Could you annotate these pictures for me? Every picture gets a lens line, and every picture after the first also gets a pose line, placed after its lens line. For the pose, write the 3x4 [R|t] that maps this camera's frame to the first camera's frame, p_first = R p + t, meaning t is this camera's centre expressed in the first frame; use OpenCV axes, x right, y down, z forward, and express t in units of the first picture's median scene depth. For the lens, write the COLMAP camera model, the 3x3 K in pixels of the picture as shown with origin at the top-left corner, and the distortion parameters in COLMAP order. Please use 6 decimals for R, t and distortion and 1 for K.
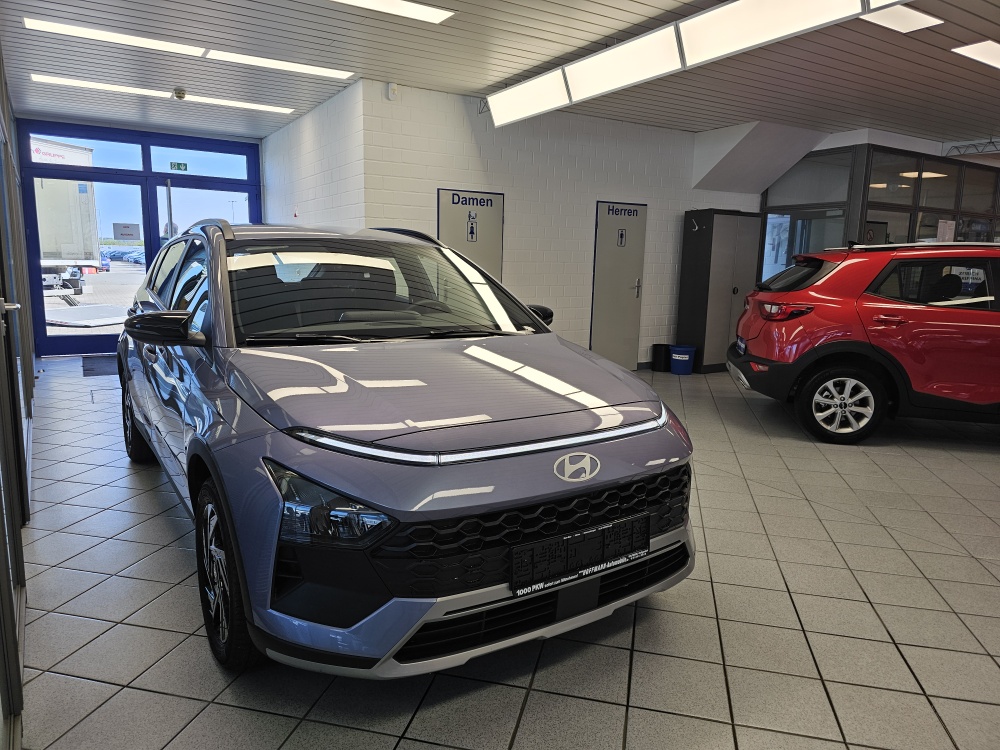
lens RADIAL K [[679.2, 0, 494.6], [0, 679.2, 383.3], [0, 0, 1]] dist [0.057830, -0.066196]
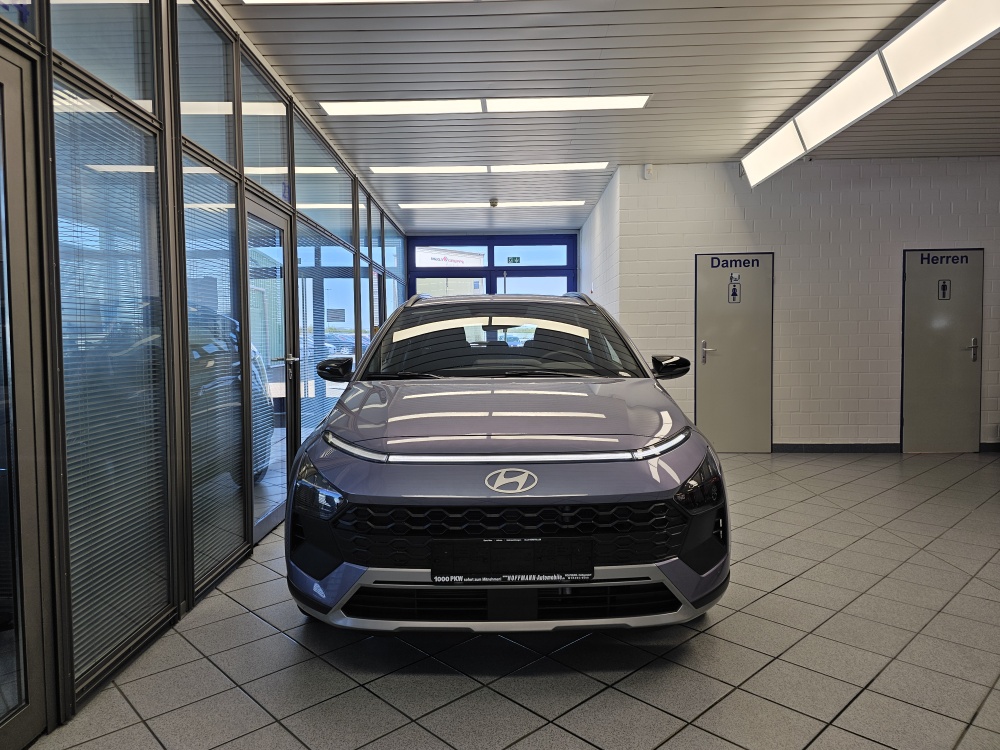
lens RADIAL K [[679.2, 0, 482.5], [0, 679.2, 376.1], [0, 0, 1]] dist [0.057830, -0.066196]
pose [[0.825723, 0.001062, -0.564075, 0.225189], [-0.072608, 0.991879, -0.104420, 0.022972], [0.559384, 0.127178, 0.819094, 0.011795]]
